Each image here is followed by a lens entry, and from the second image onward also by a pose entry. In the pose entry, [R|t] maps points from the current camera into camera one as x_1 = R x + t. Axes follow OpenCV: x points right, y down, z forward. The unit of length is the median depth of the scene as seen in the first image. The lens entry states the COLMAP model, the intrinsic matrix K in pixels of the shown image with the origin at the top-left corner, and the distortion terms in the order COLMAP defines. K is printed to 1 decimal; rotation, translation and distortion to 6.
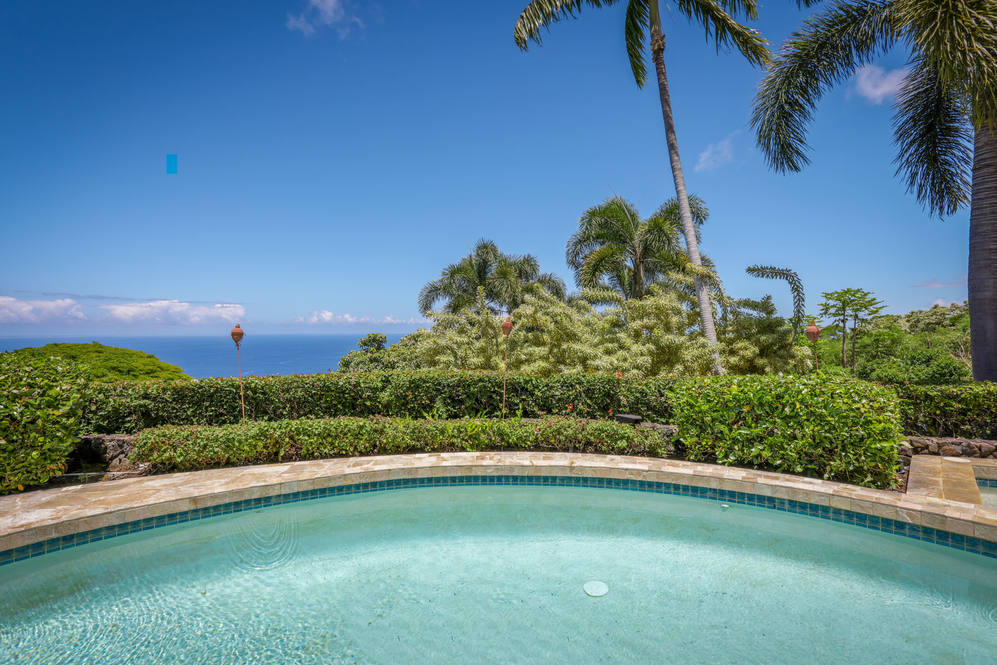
lens RADIAL K [[473.0, 0, 498.5], [0, 473.0, 332.5], [0, 0, 1]] dist [0.002013, -0.000002]
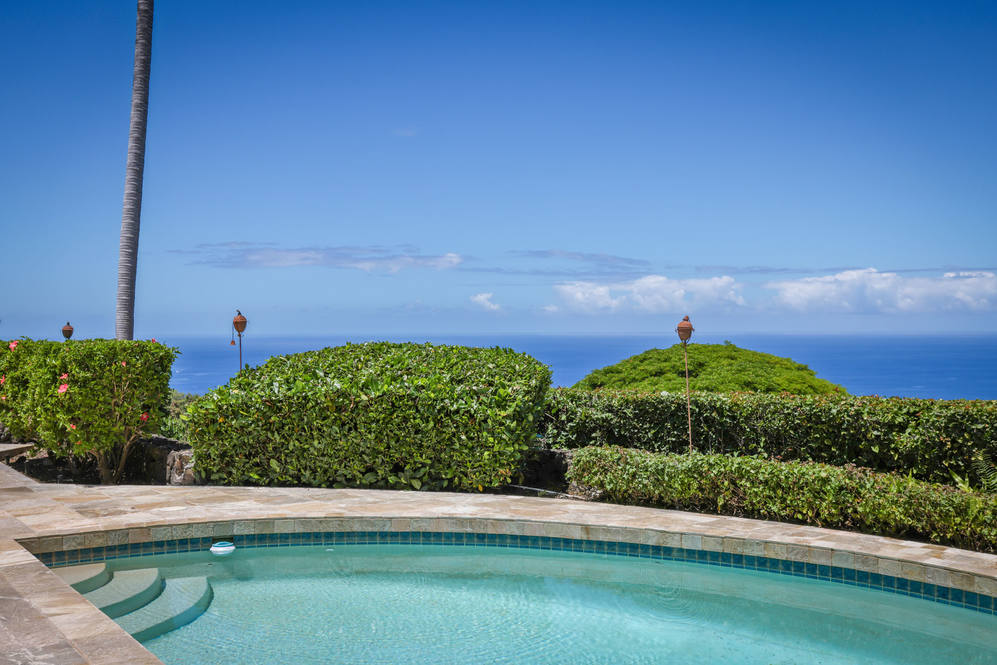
lens RADIAL K [[992.0, 0, 498.5], [0, 992.0, 332.5], [0, 0, 1]] dist [0.001895, 0.002832]
pose [[0.560684, 0.004755, -0.828016, 0.548570], [-0.000870, 0.999986, 0.005153, -0.000416], [0.828029, -0.002169, 0.560681, -0.082585]]
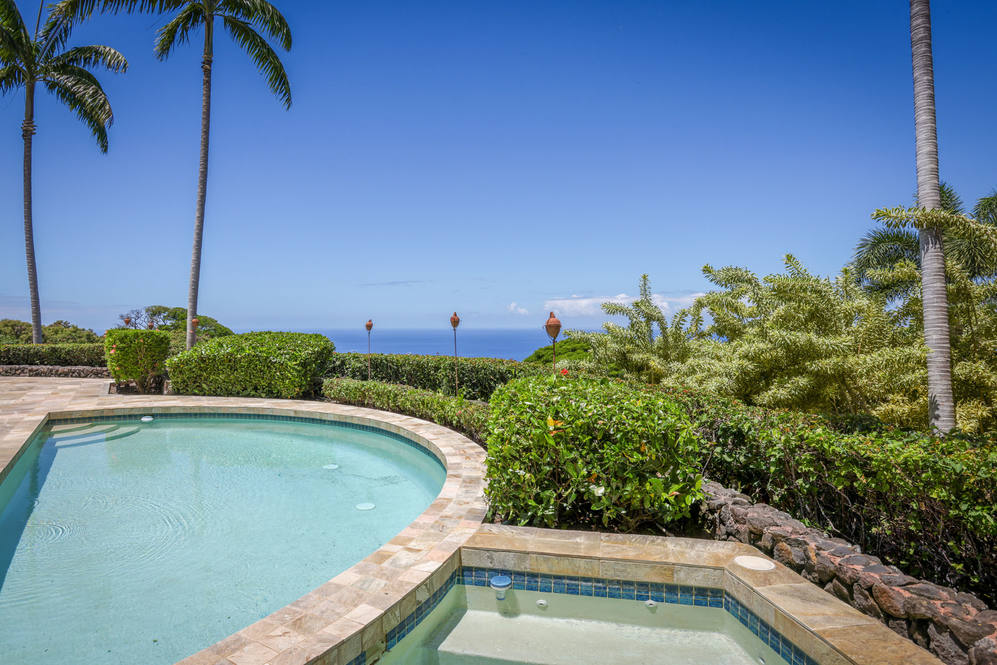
lens RADIAL K [[585.9, 0, 498.5], [0, 585.9, 332.5], [0, 0, 1]] dist [0.027595, 0.000232]
pose [[0.485128, 0.013388, -0.874340, 1.413710], [-0.001491, 0.999894, 0.014483, -0.003317], [0.874442, -0.005723, 0.485097, 0.431132]]
